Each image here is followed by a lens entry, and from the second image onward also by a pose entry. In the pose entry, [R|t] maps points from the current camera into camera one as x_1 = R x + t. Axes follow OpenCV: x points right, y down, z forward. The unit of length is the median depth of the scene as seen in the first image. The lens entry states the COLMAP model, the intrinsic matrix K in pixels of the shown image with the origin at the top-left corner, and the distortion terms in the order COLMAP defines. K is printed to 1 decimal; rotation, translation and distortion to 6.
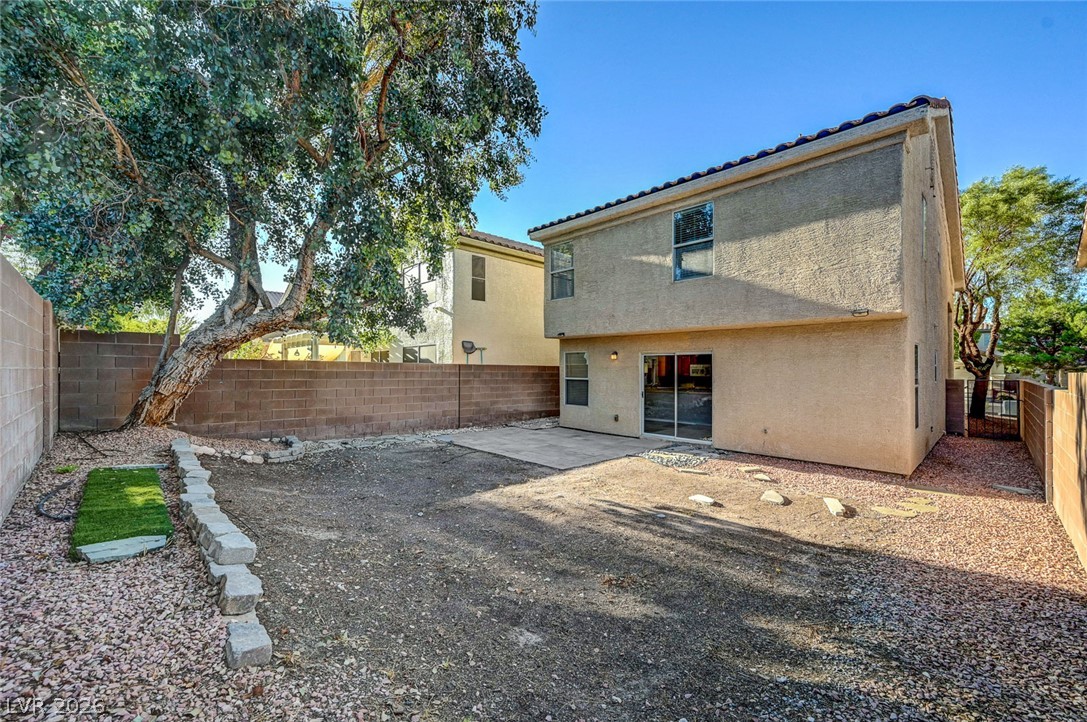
lens RADIAL K [[432.2, 0, 543.5], [0, 432.2, 361.0], [0, 0, 1]] dist [0.000153, -0.000043]
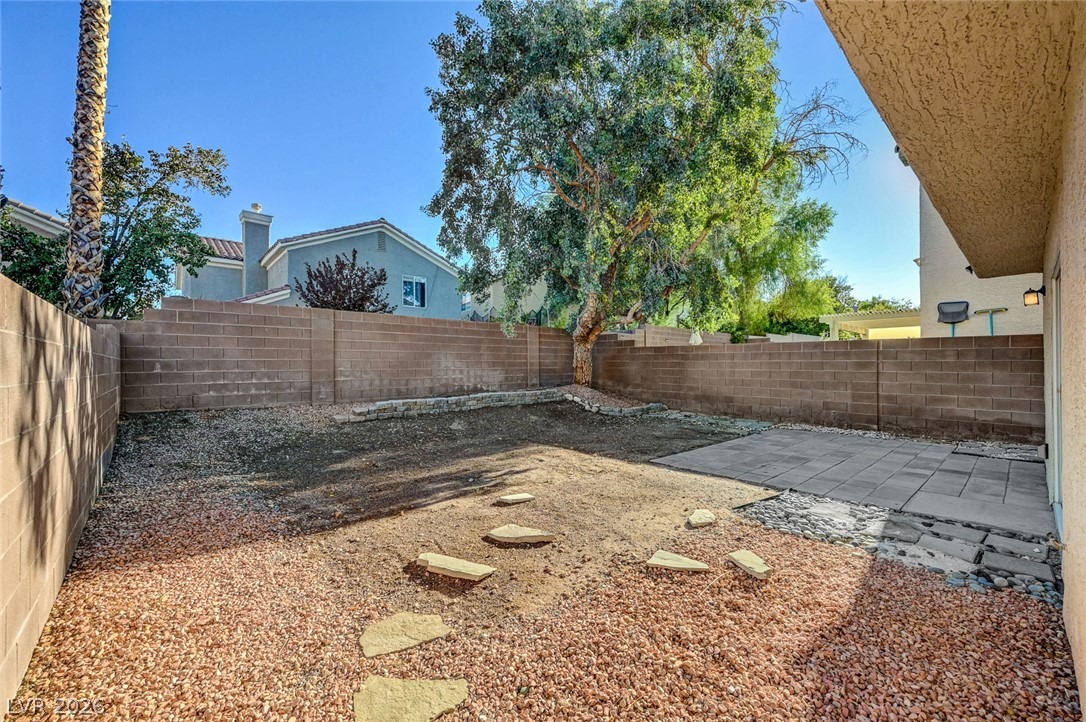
lens RADIAL K [[431.8, 0, 543.0], [0, 431.8, 361.0], [0, 0, 1]] dist [0.000153, -0.000043]
pose [[-0.031323, -0.013862, -0.999413, 0.664651], [0.022625, 0.999638, -0.014575, 0.049942], [0.999253, -0.023068, -0.030998, 0.623360]]
